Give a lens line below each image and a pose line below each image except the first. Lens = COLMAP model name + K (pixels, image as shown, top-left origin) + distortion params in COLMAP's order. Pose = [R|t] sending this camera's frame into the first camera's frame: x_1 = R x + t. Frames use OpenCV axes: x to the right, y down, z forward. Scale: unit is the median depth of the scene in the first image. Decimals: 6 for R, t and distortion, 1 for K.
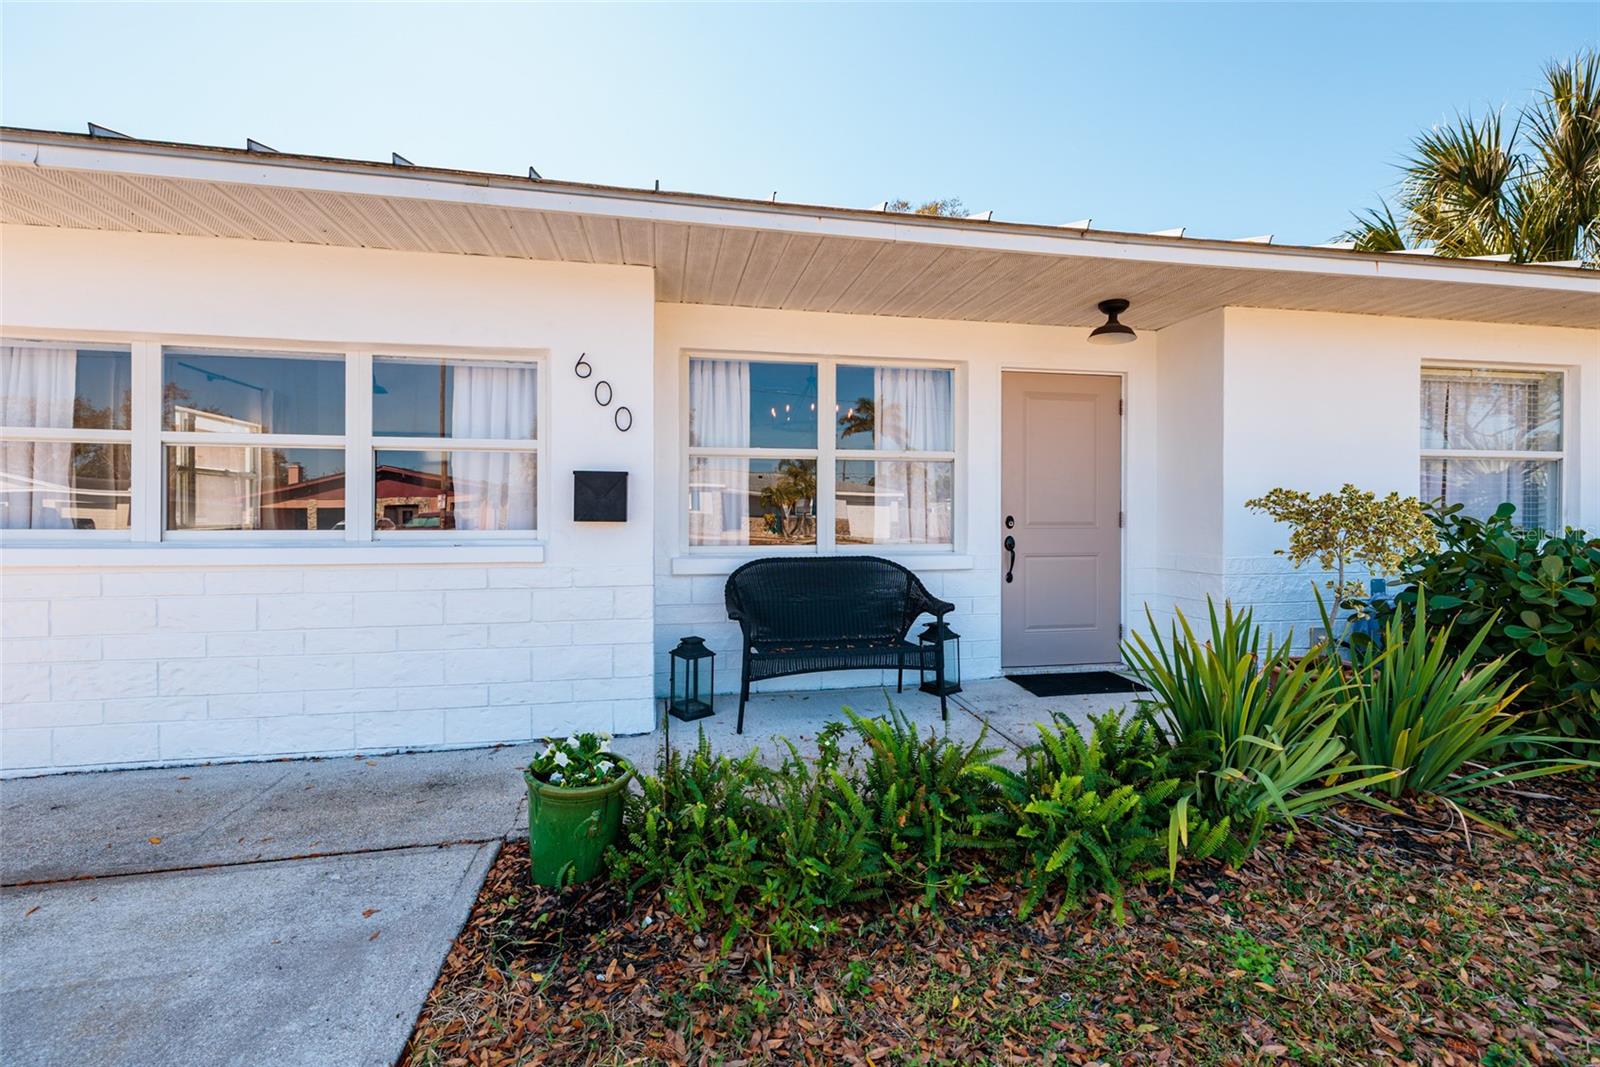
lens RADIAL K [[693.8, 0, 802.7], [0, 693.8, 527.0], [0, 0, 1]] dist [-0.000515, -0.000020]
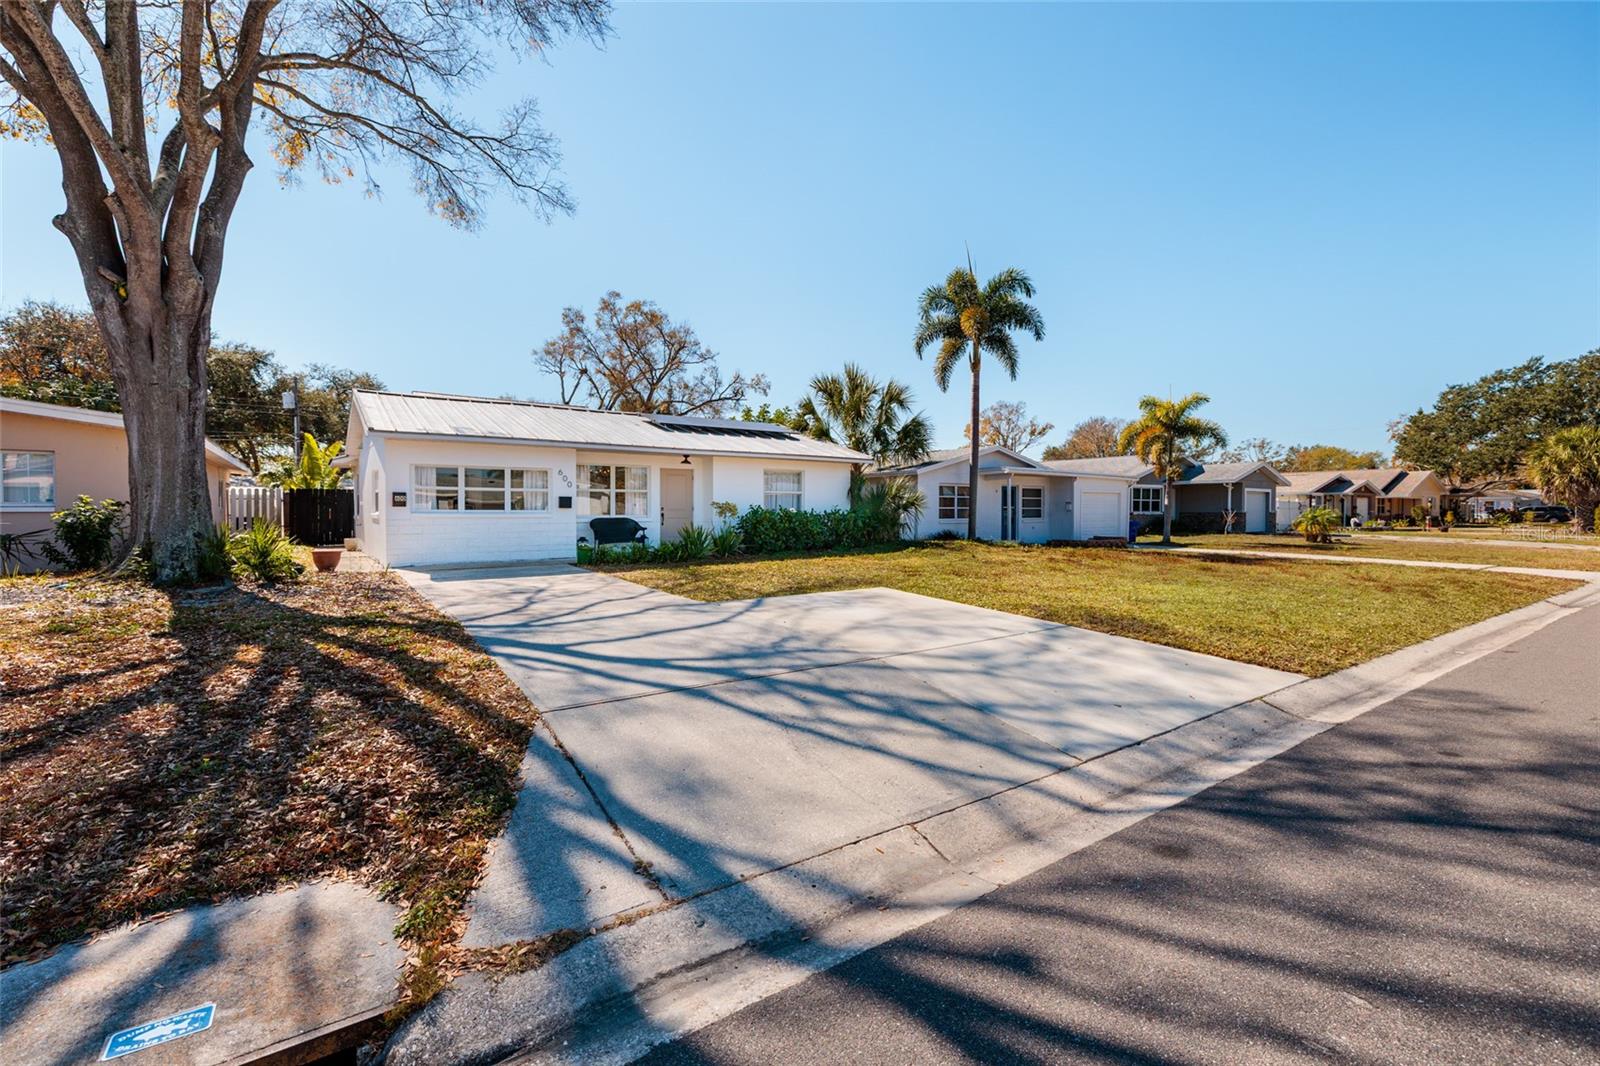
lens RADIAL K [[693.8, 0, 803.9], [0, 693.8, 530.9], [0, 0, 1]] dist [-0.000515, -0.000020]
pose [[0.913043, -0.006750, 0.407808, -0.688297], [0.001673, 0.999917, 0.012806, 0.082582], [-0.407861, -0.011010, 0.912978, -3.540207]]
